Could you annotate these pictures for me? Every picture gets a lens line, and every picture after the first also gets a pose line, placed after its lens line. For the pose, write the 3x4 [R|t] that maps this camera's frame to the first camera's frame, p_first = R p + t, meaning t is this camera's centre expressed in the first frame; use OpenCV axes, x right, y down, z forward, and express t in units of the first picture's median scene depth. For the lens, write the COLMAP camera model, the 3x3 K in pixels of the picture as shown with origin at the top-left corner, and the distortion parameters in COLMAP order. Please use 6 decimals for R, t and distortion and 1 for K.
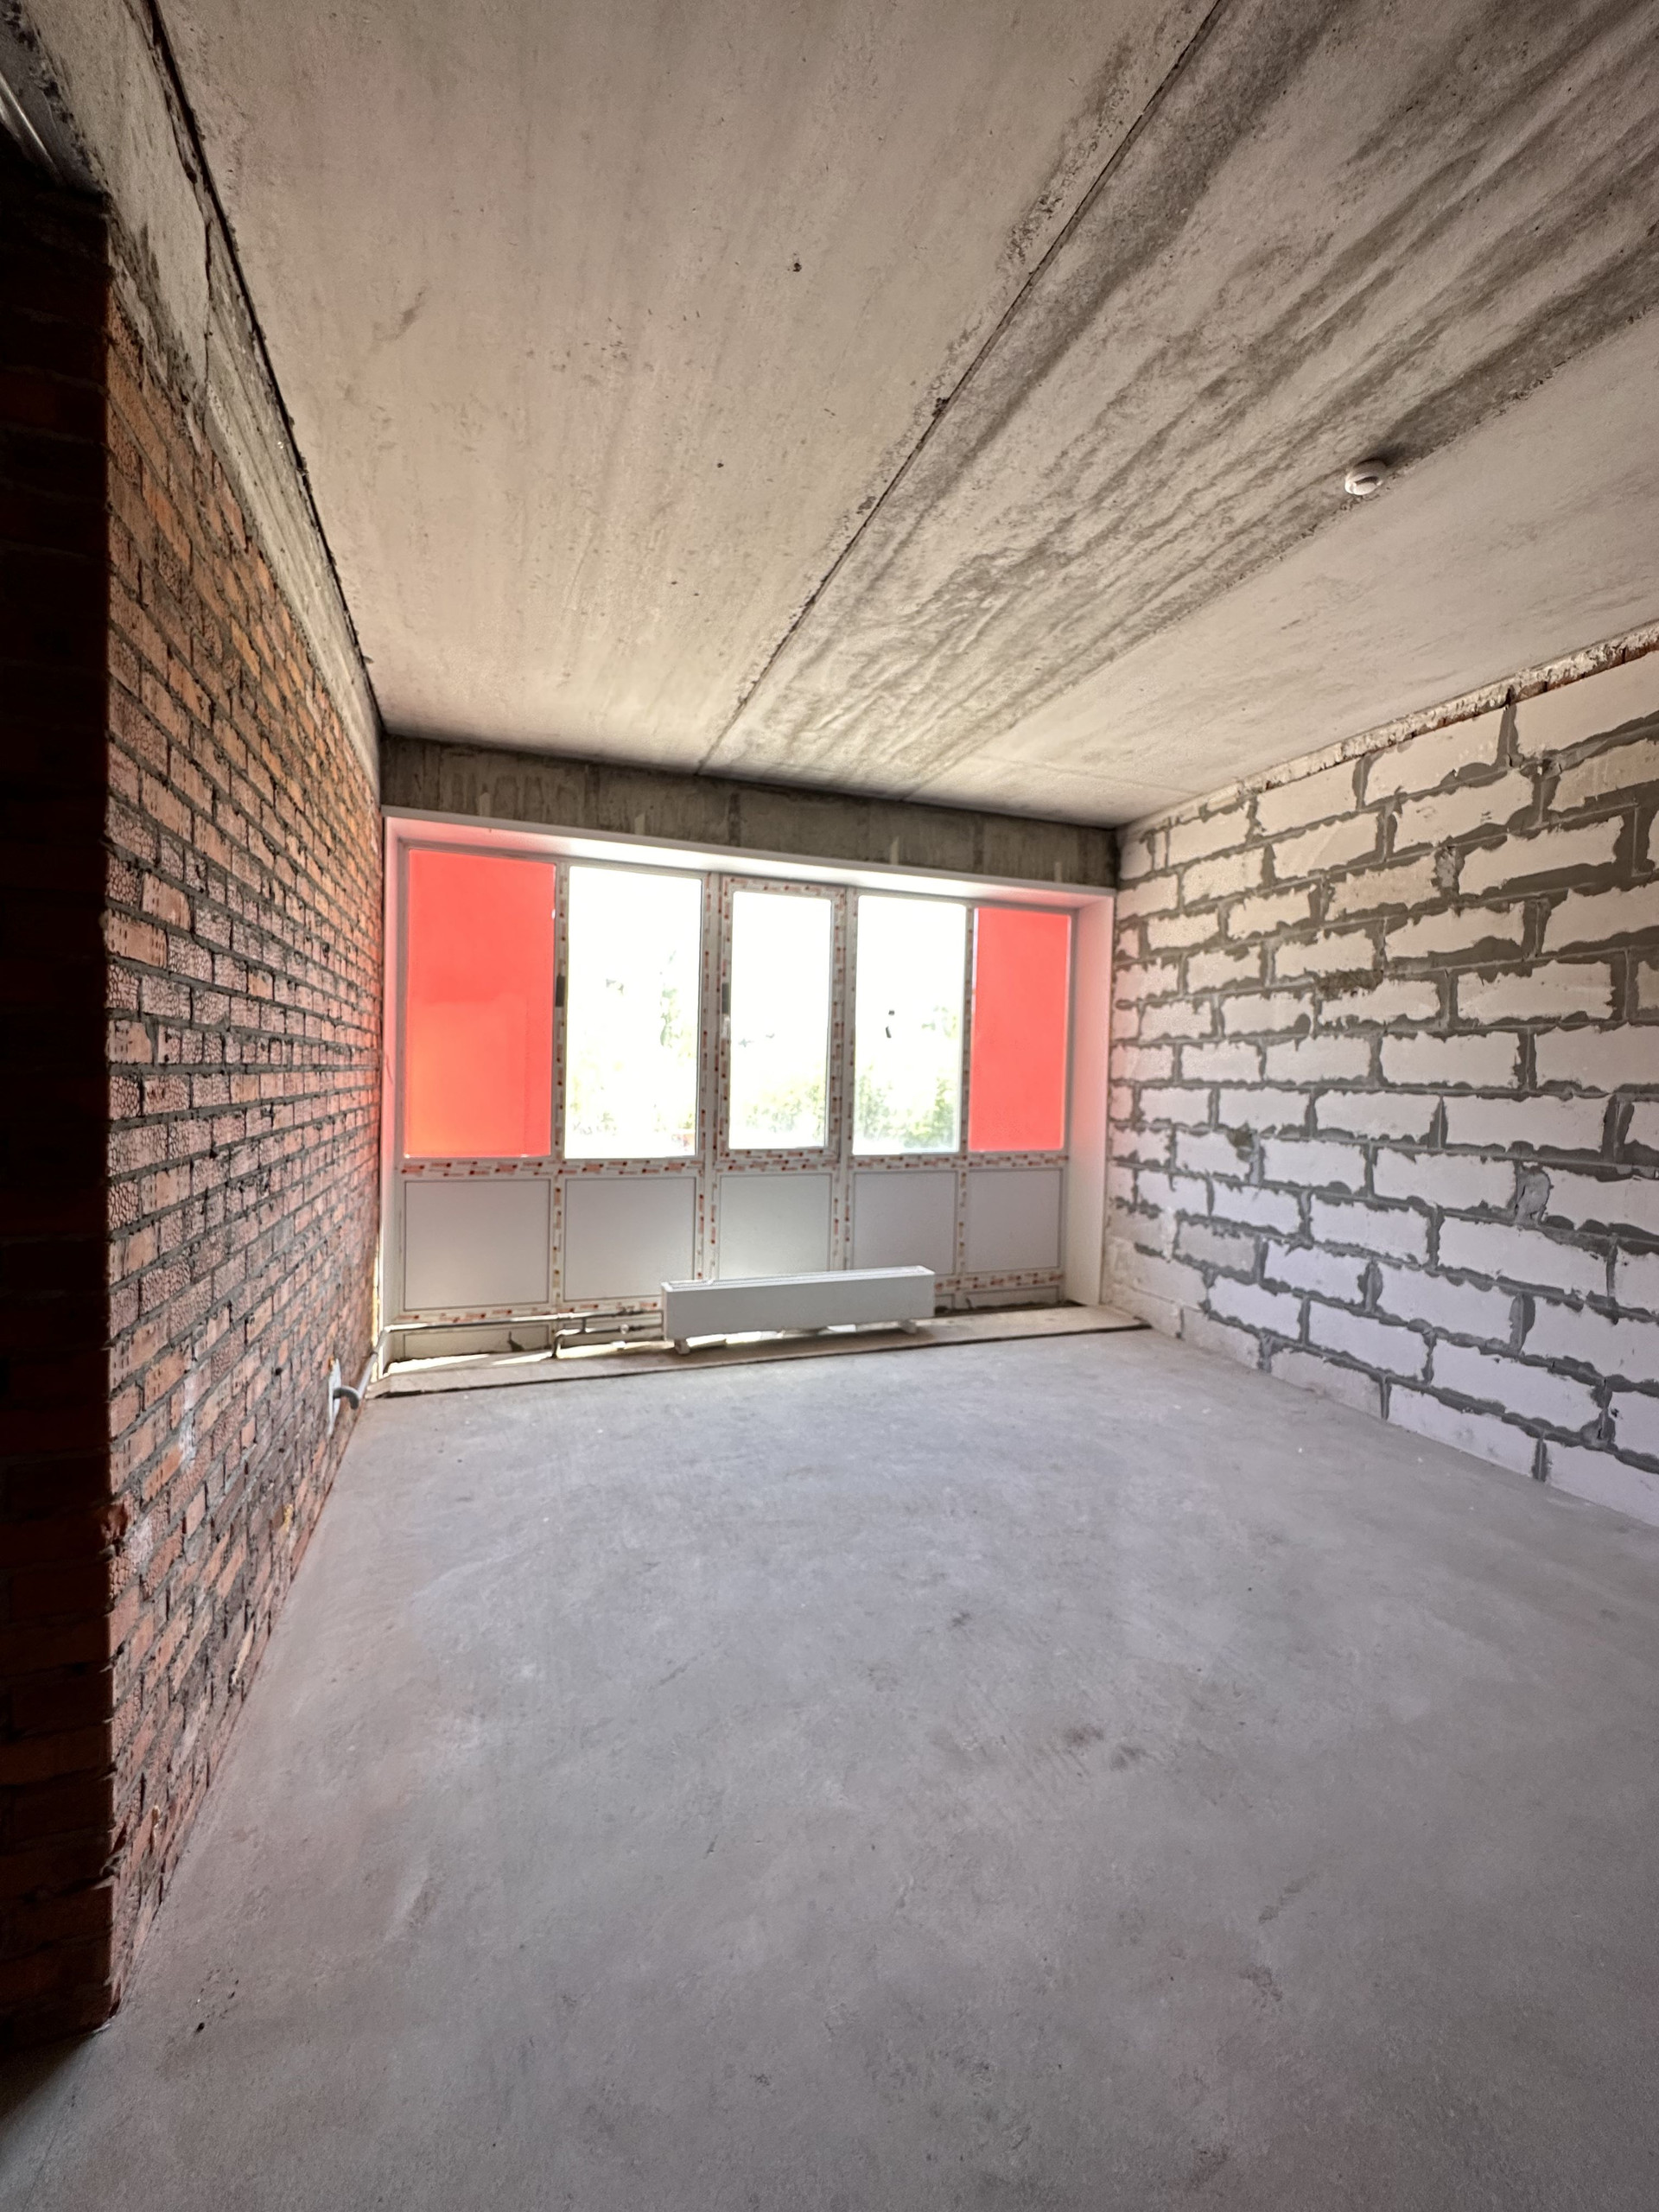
lens RADIAL K [[890.1, 0, 829.8], [0, 890.1, 1103.6], [0, 0, 1]] dist [-0.003028, 0.001455]
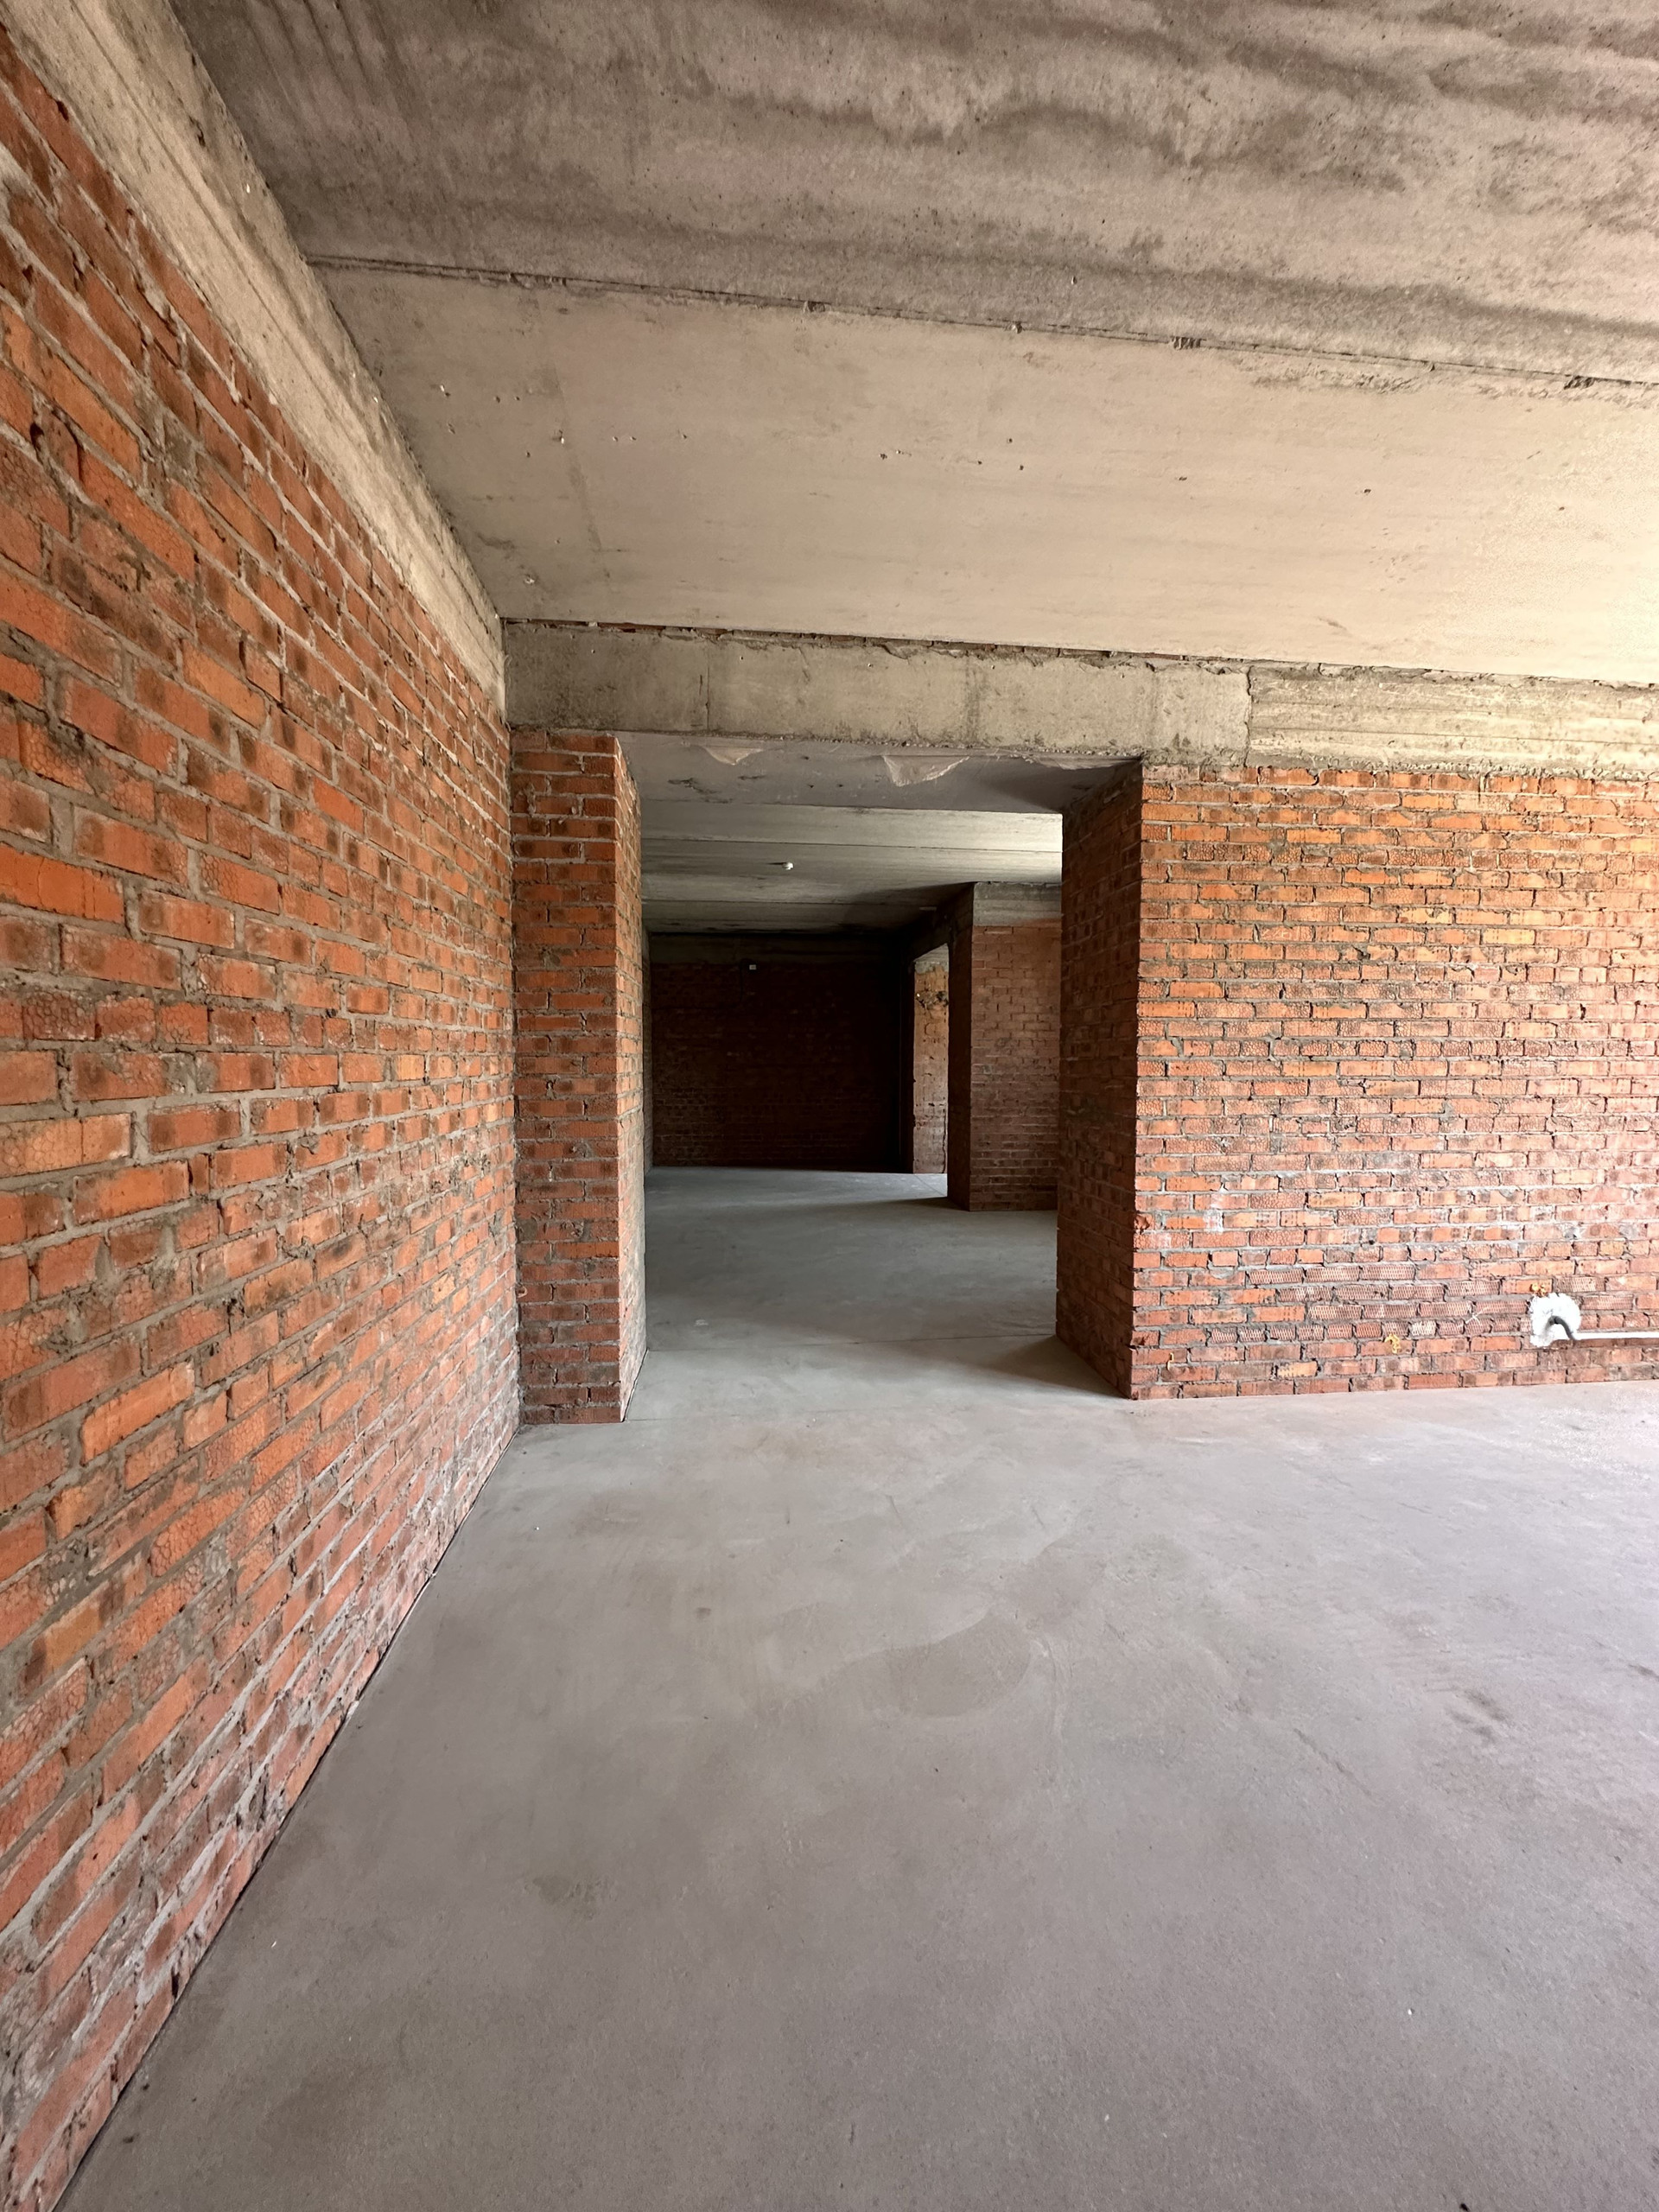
lens RADIAL K [[890.1, 0, 834.9], [0, 890.1, 1098.7], [0, 0, 1]] dist [-0.003028, 0.001455]
pose [[-0.249700, 0.021298, -0.968089, 0.829484], [-0.037819, 0.998781, 0.031727, 0.015539], [0.967585, 0.044535, -0.248590, 0.296671]]
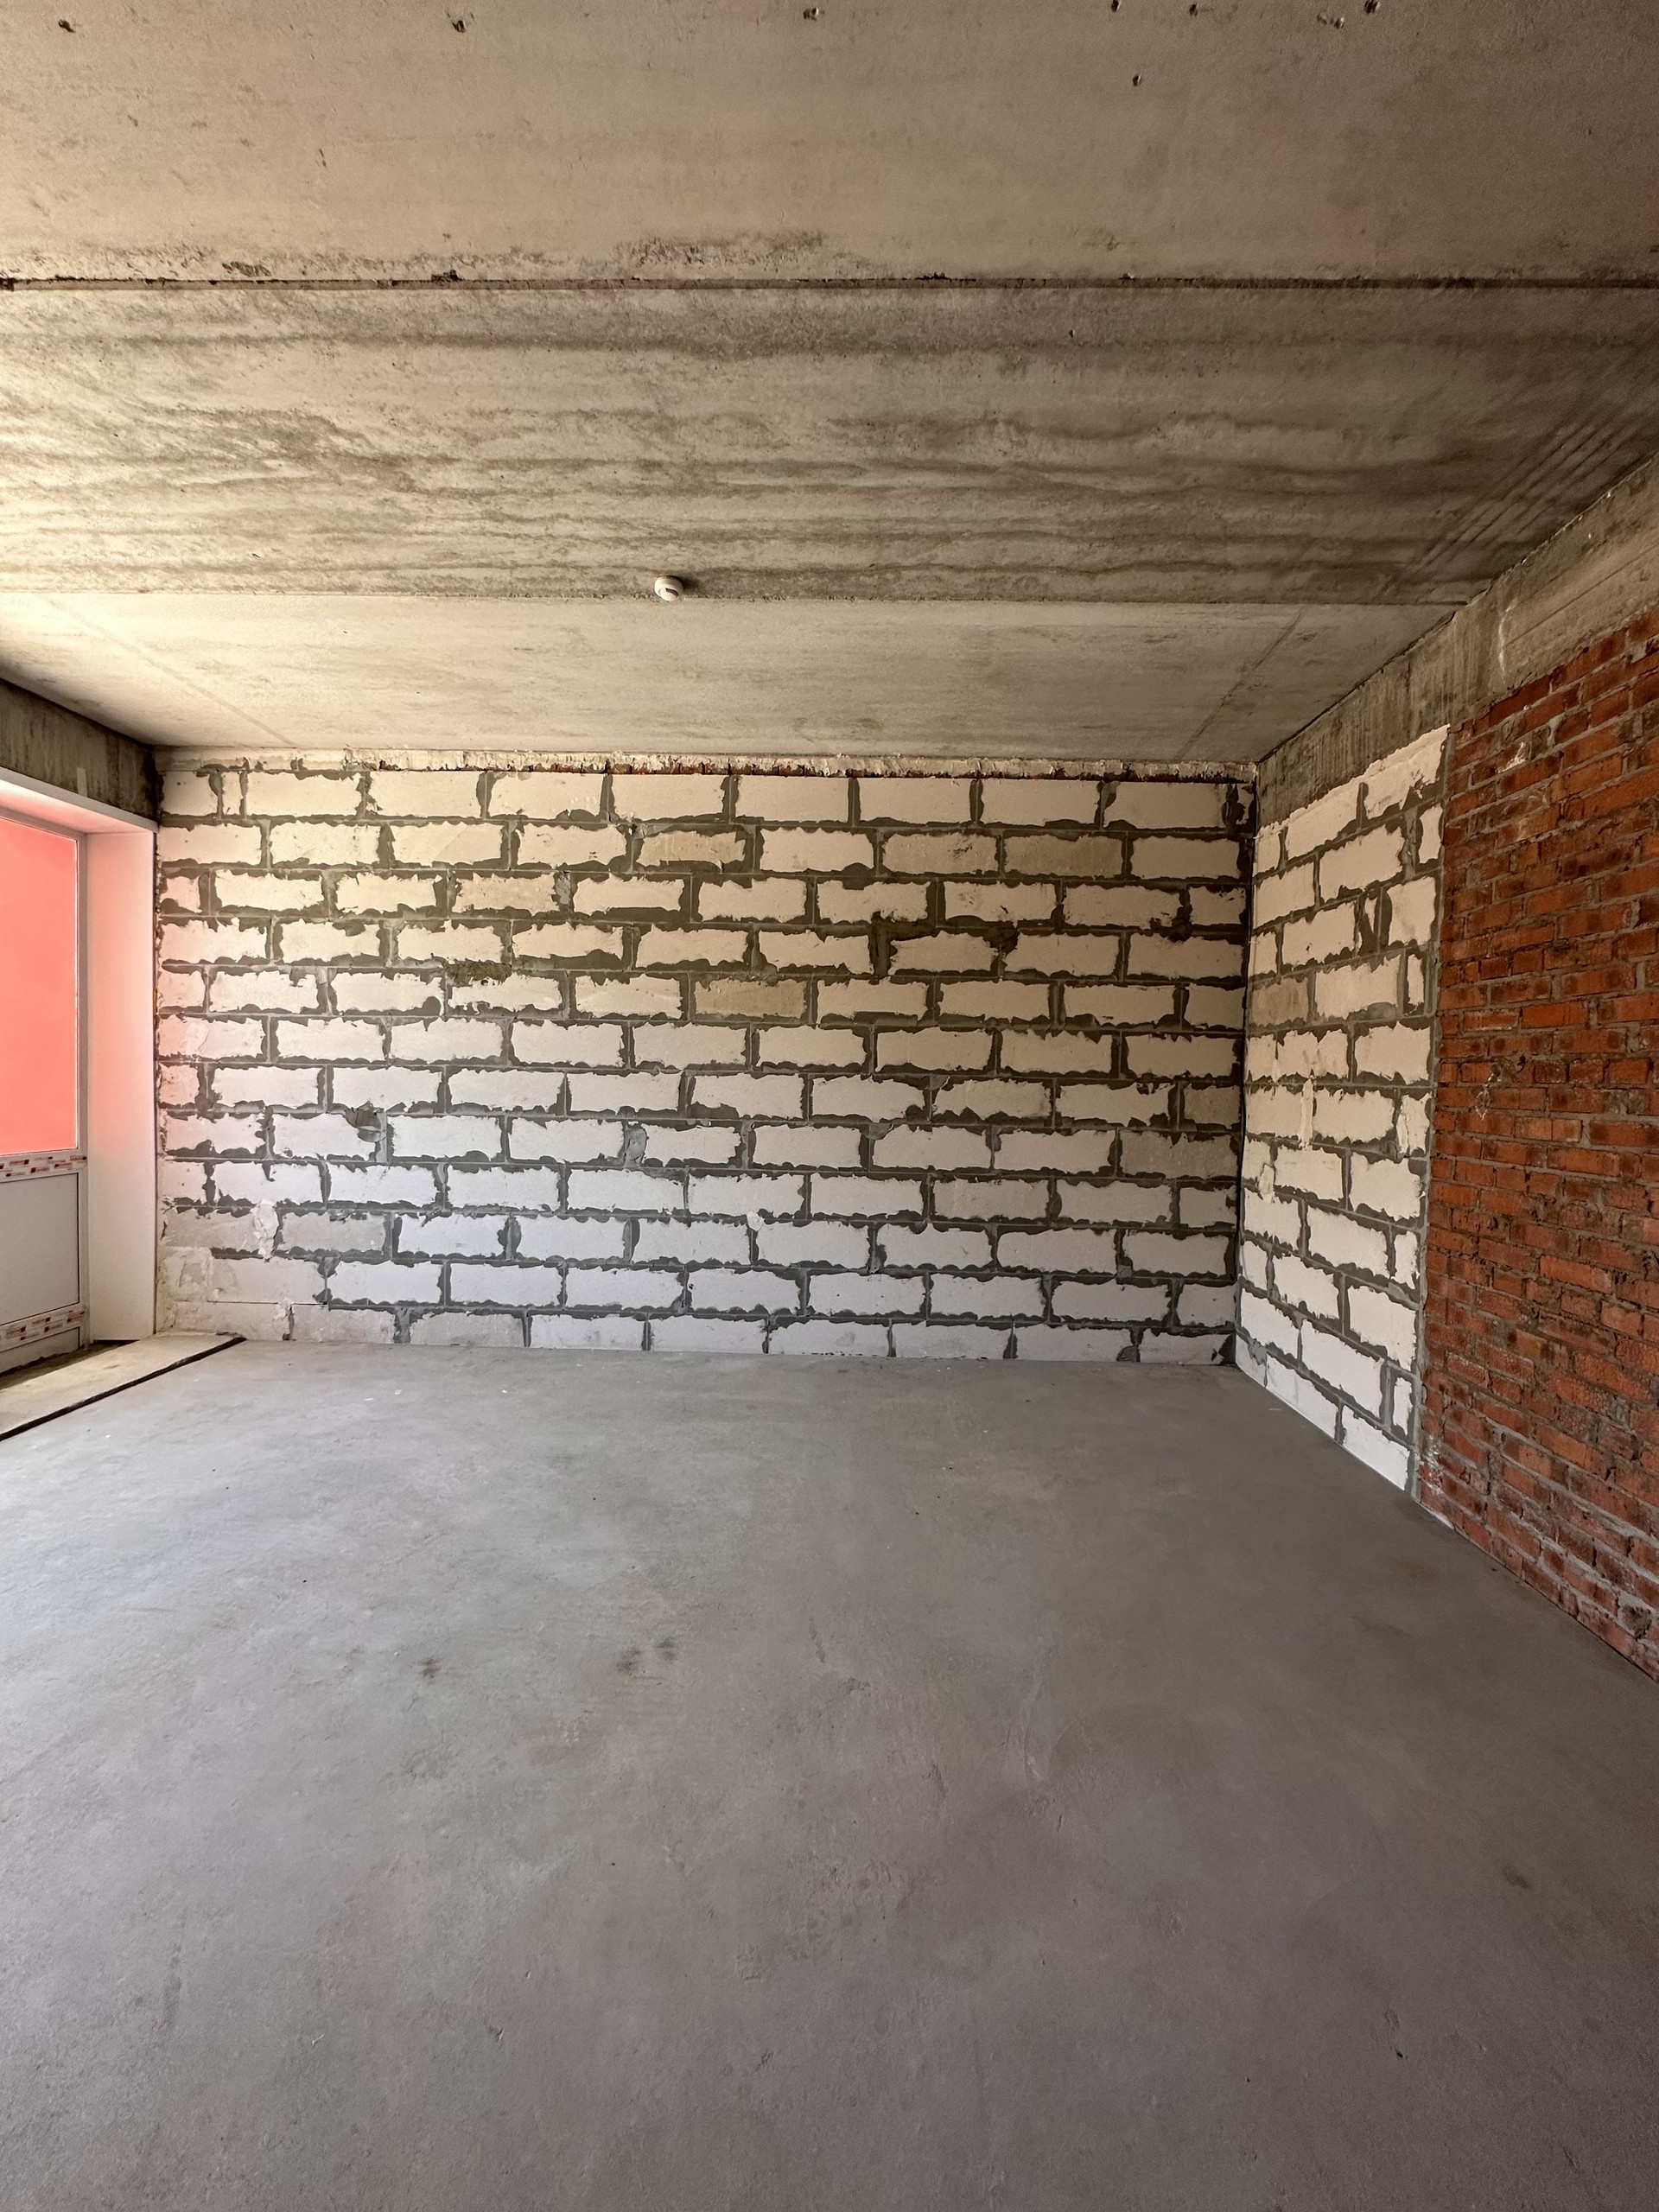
lens RADIAL K [[890.1, 0, 828.7], [0, 890.1, 1103.4], [0, 0, 1]] dist [-0.003028, 0.001455]
pose [[0.378408, -0.040778, 0.924740, -0.353787], [0.017362, 0.999166, 0.036956, -0.006176], [-0.925476, 0.002071, 0.378800, 0.208608]]
